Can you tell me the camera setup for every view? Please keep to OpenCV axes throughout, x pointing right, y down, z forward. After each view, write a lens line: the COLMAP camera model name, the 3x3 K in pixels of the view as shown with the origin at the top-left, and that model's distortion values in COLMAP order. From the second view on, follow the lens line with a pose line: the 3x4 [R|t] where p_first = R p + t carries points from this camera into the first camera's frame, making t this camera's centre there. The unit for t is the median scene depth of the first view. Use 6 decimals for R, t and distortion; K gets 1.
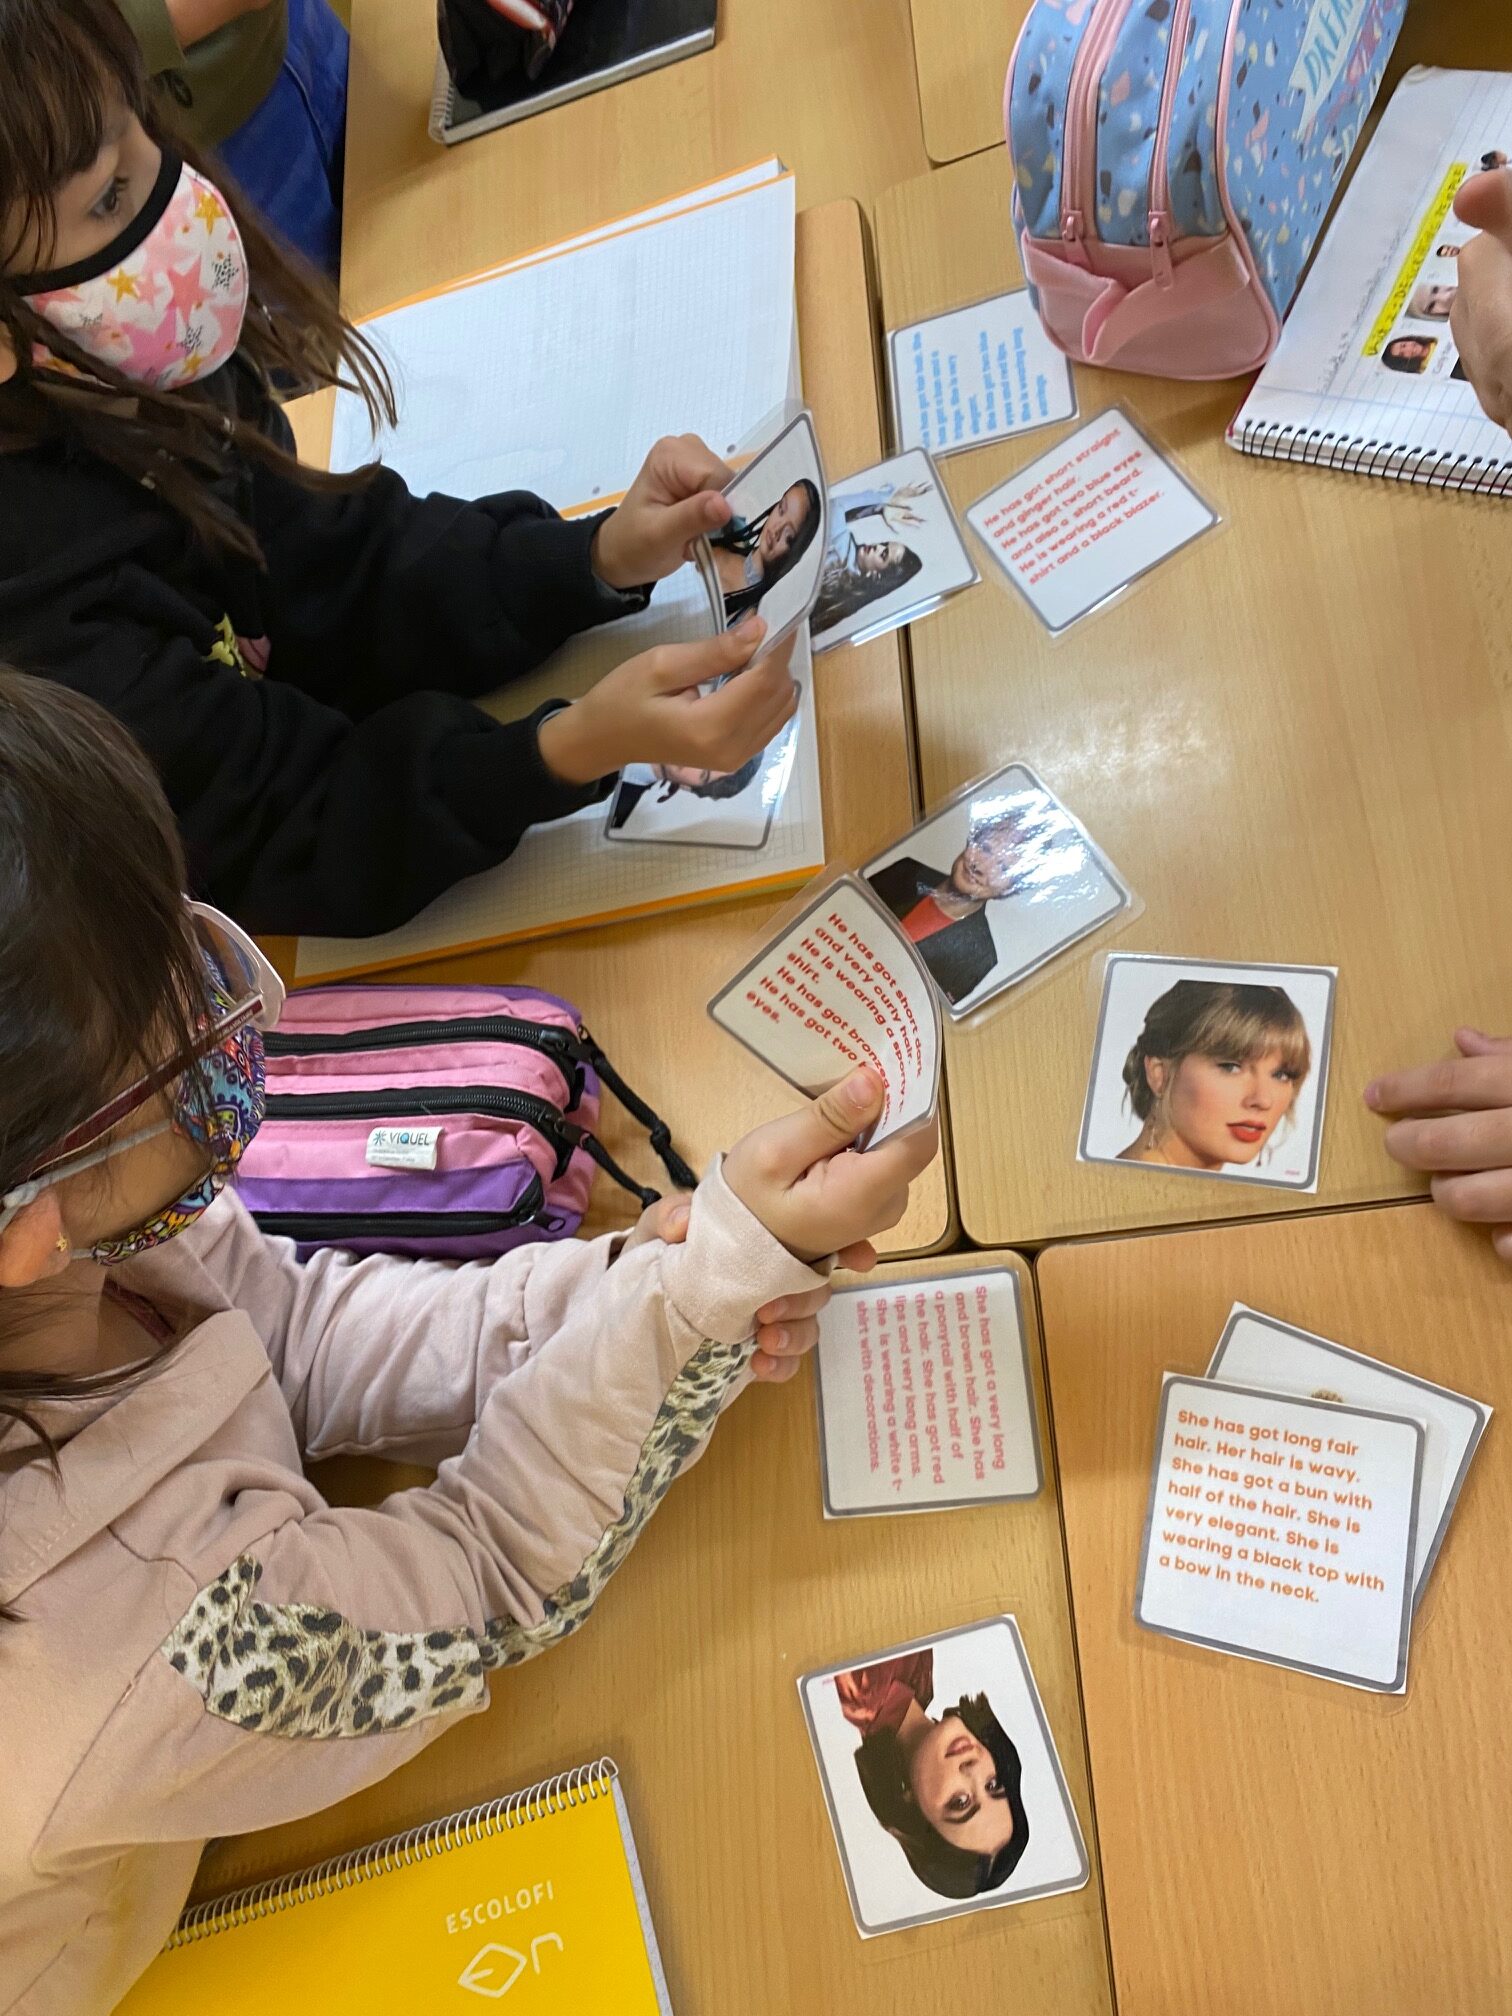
lens RADIAL K [[1535.9, 0, 748.6], [0, 1535.9, 1005.1], [0, 0, 1]] dist [0.001346, -0.005128]
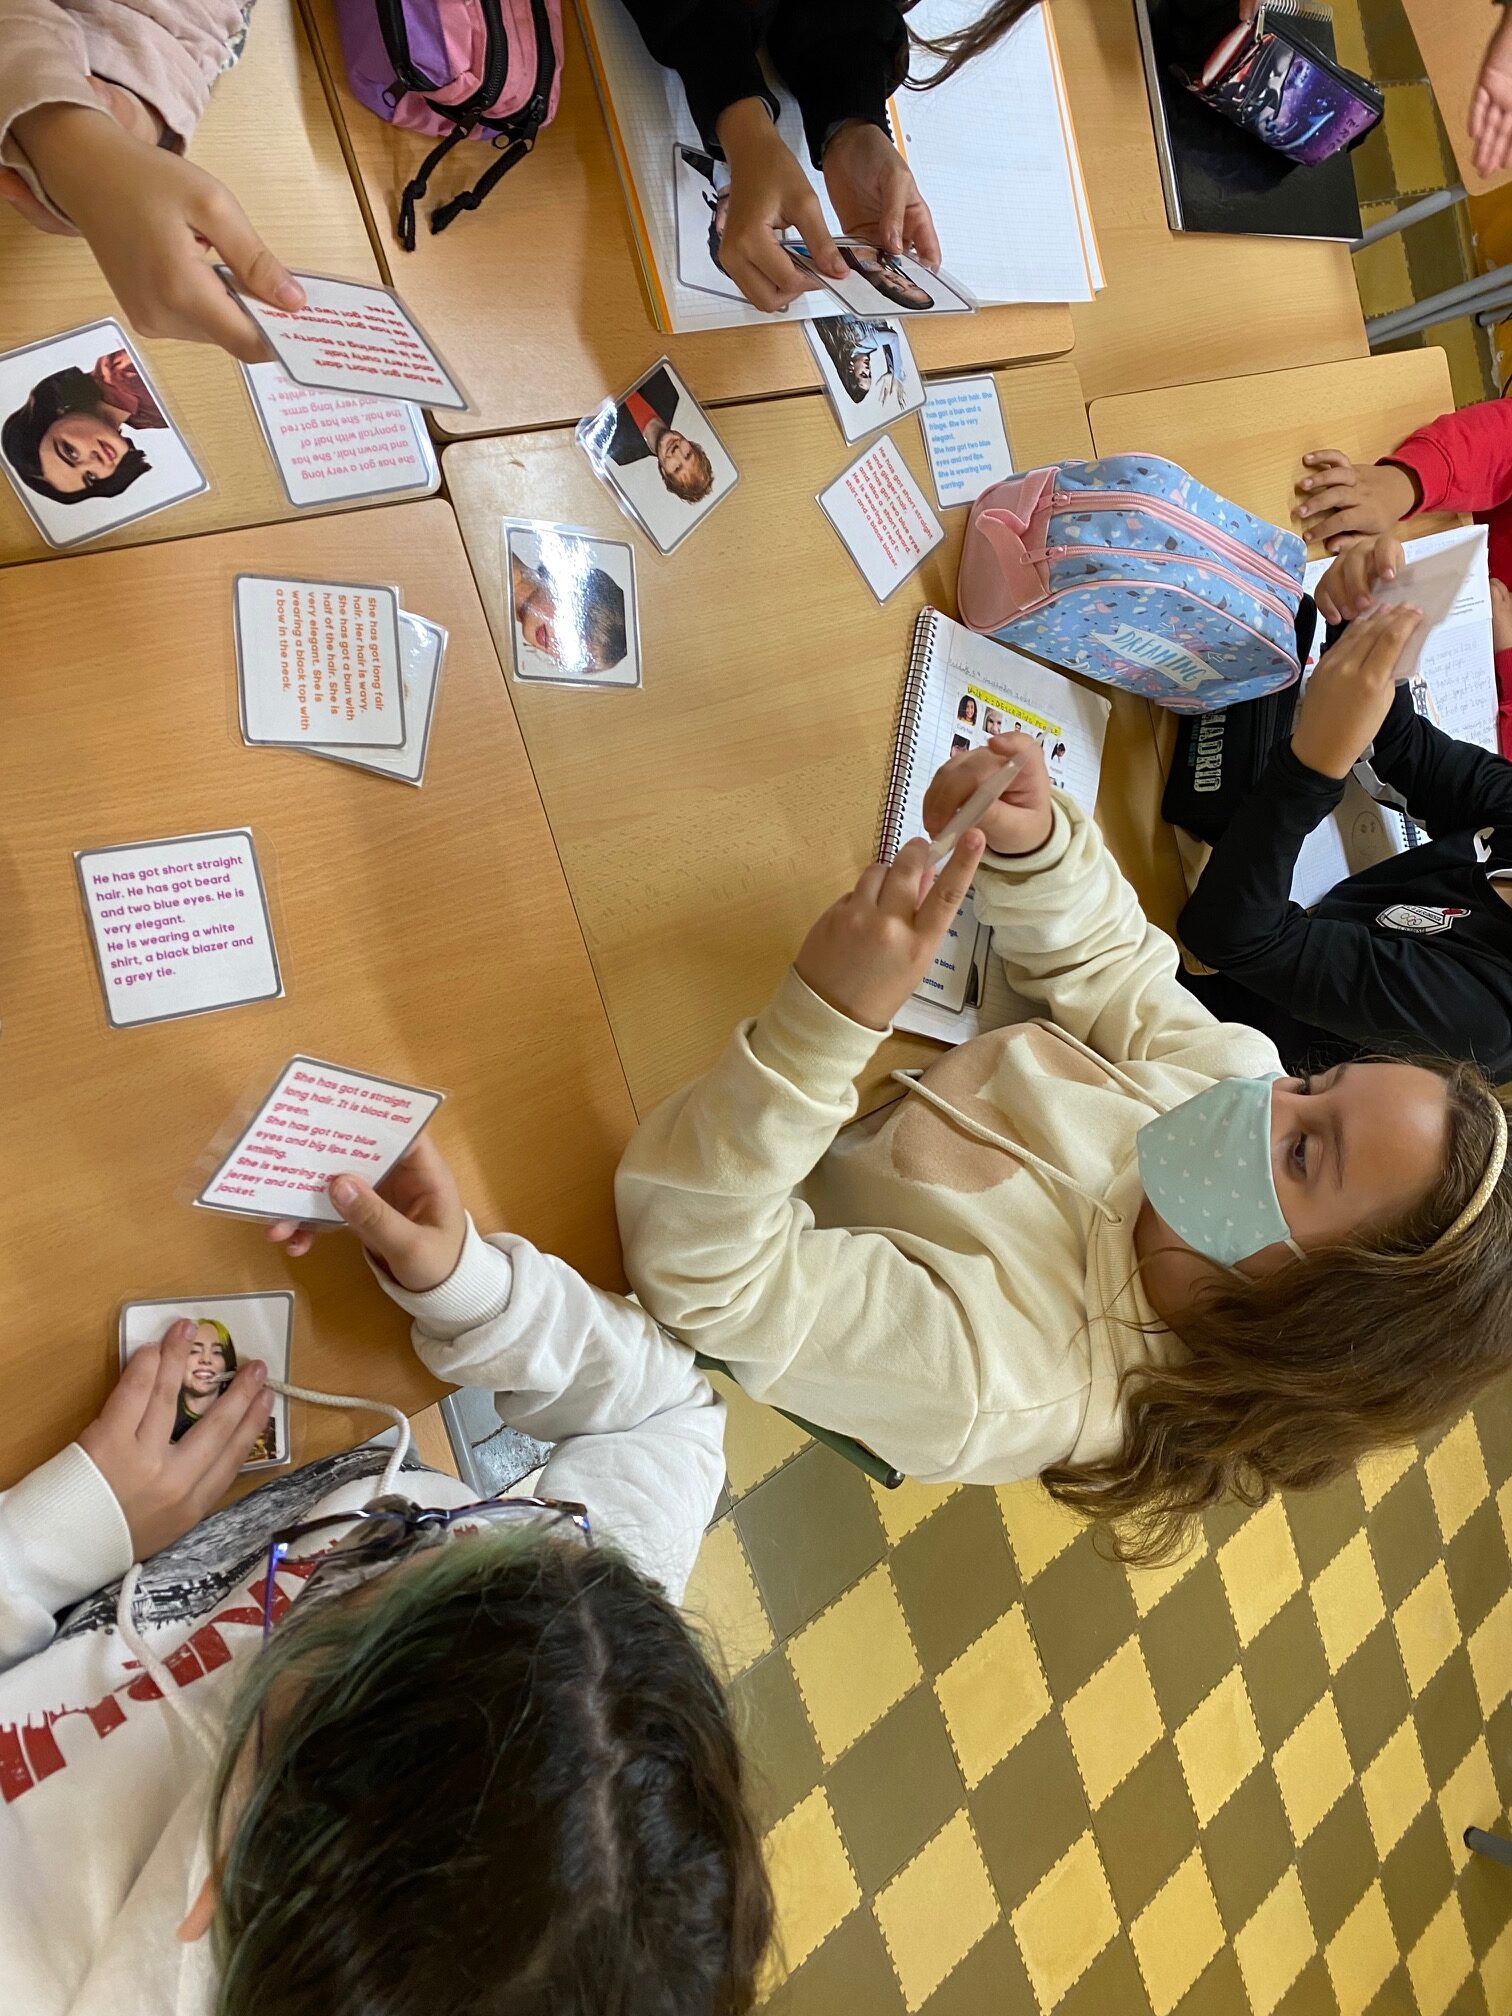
lens RADIAL K [[1535.9, 0, 750.7], [0, 1535.9, 1008.1], [0, 0, 1]] dist [0.001346, -0.005128]
pose [[-0.024287, 0.882159, 0.470326, -0.073959], [-0.939483, 0.140681, -0.312380, 0.403157], [-0.341734, -0.449450, 0.825356, -0.493724]]
